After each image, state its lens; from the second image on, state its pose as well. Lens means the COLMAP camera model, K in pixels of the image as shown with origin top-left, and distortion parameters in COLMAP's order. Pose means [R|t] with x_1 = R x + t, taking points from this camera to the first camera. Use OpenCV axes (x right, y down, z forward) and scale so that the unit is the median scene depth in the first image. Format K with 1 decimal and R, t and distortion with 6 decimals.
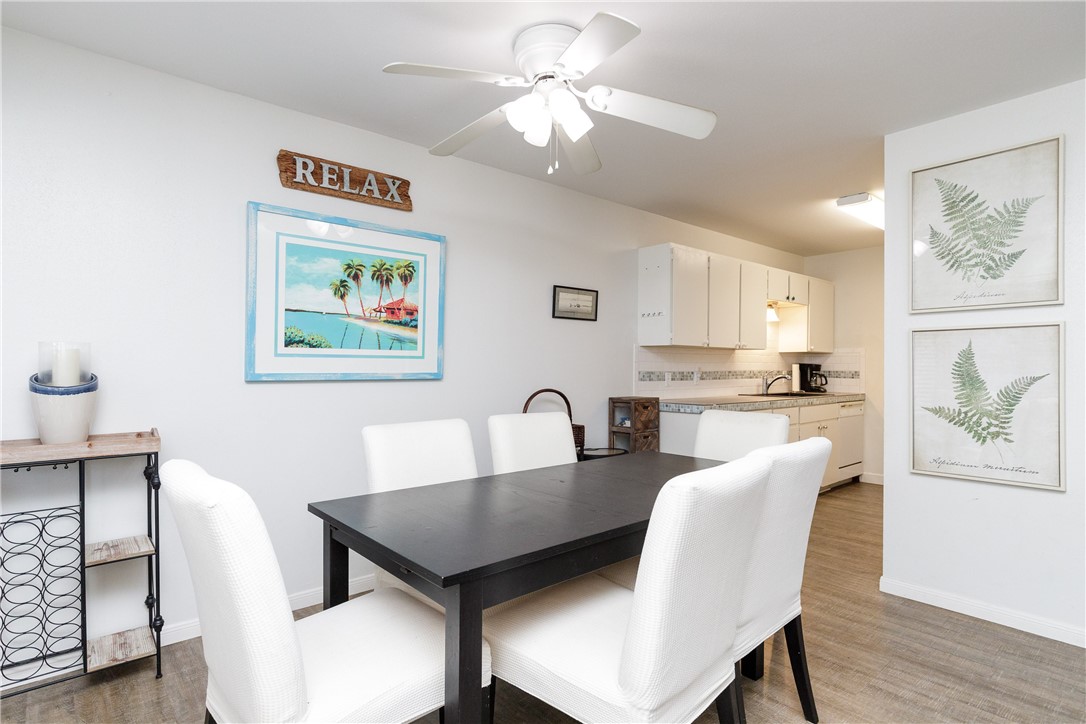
lens RADIAL K [[554.8, 0, 535.4], [0, 554.8, 362.2], [0, 0, 1]] dist [-0.013528, 0.001717]
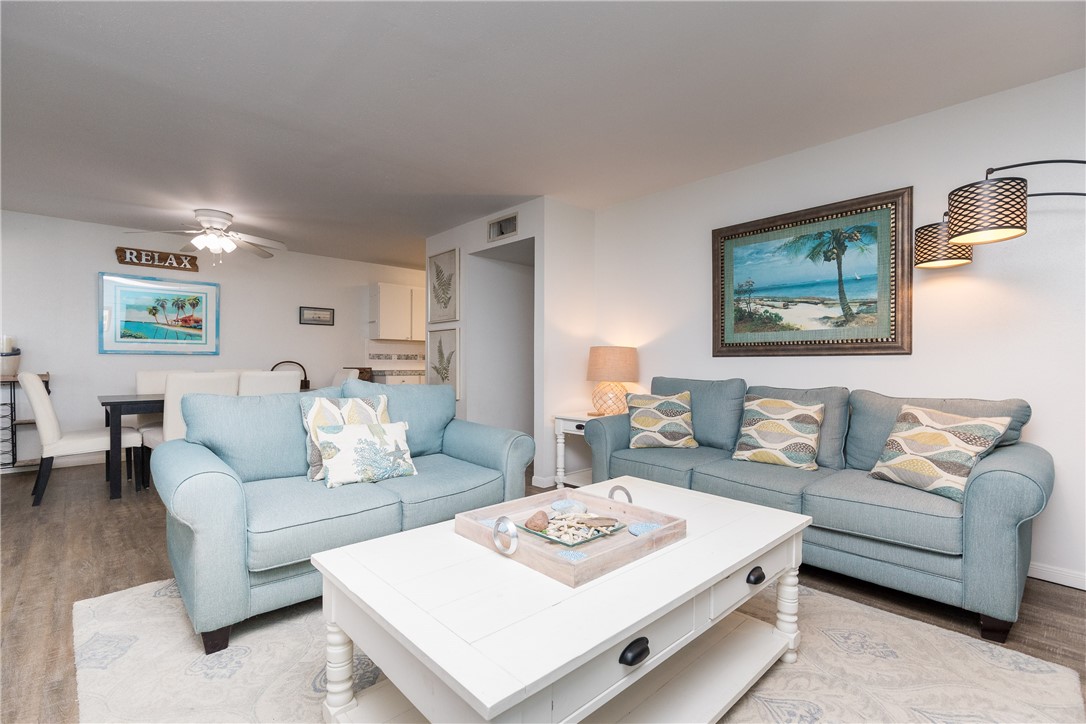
lens RADIAL K [[500.2, 0, 537.9], [0, 500.2, 364.6], [0, 0, 1]] dist [0.017296, -0.001390]
pose [[0.999375, -0.000147, 0.035349, 0.977578], [-0.000268, 0.999931, 0.011755, 0.046784], [-0.035349, -0.011758, 0.999306, -0.916666]]
